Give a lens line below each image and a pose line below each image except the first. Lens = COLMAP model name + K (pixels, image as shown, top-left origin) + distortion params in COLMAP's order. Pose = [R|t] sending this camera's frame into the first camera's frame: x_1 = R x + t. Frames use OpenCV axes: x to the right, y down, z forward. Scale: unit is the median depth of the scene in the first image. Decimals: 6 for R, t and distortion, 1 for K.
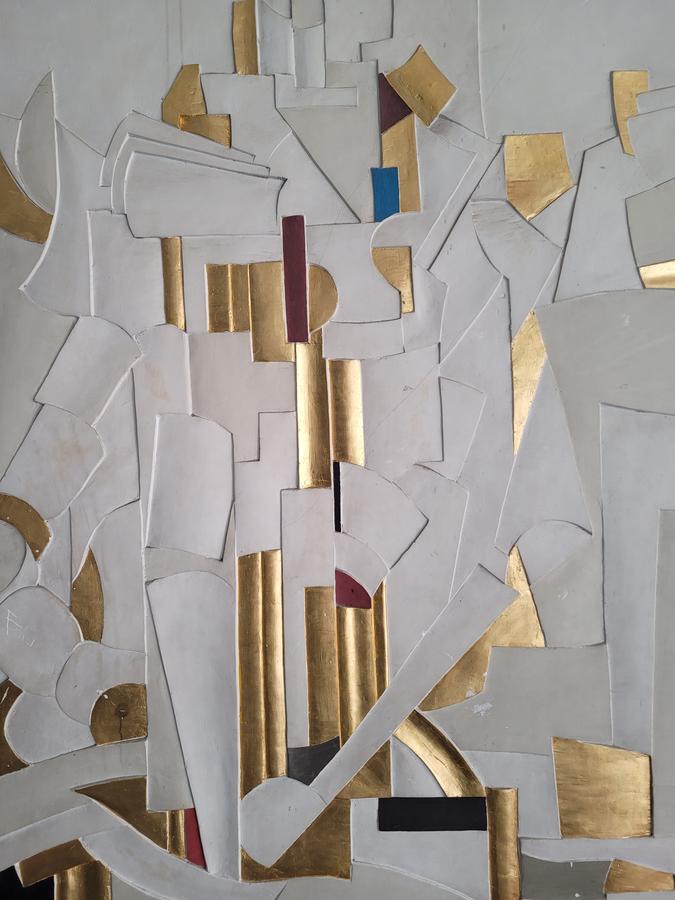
lens RADIAL K [[686.8, 0, 341.4], [0, 686.8, 447.3], [0, 0, 1]] dist [0.044125, -0.016360]
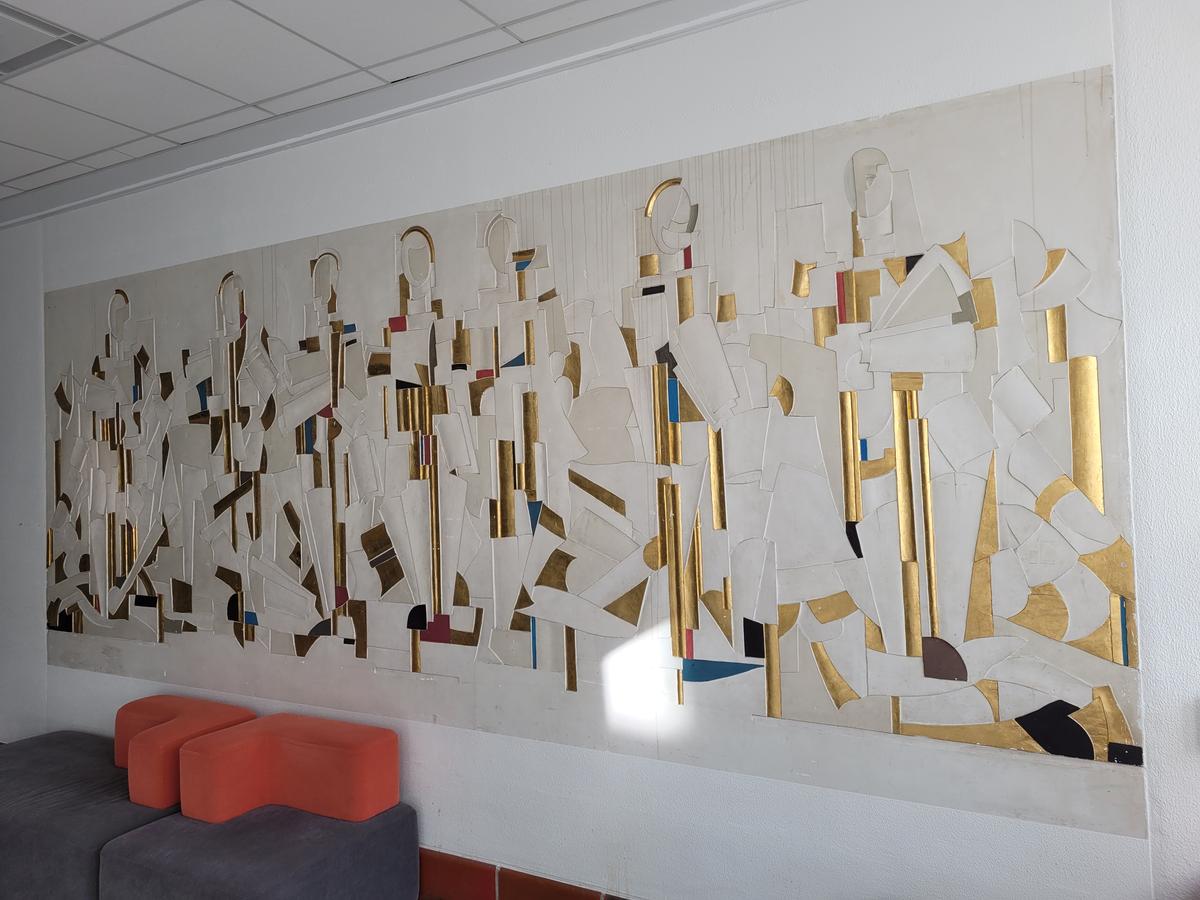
lens RADIAL K [[915.8, 0, 602.7], [0, 915.8, 438.7], [0, 0, 1]] dist [0.044125, -0.016360]
pose [[0.863940, -0.019545, -0.503215, 3.836268], [0.014189, 0.999795, -0.014471, -0.086162], [0.503394, 0.005362, 0.864040, -1.451671]]
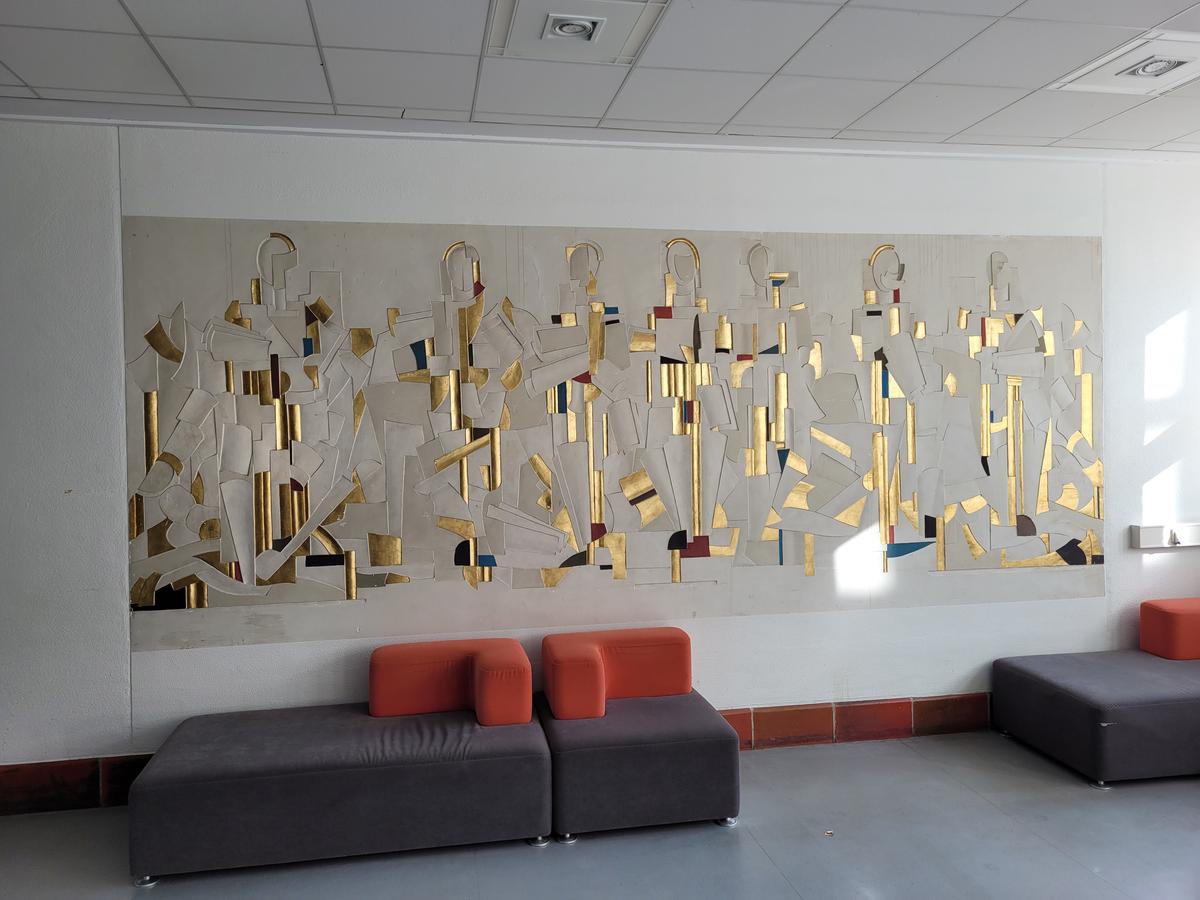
lens RADIAL K [[915.8, 0, 601.5], [0, 915.8, 430.0], [0, 0, 1]] dist [0.044125, -0.016360]
pose [[0.981562, -0.001199, 0.191140, 0.531095], [-0.001046, 0.999932, 0.011641, -0.067143], [-0.191141, -0.011627, 0.981494, -3.006790]]
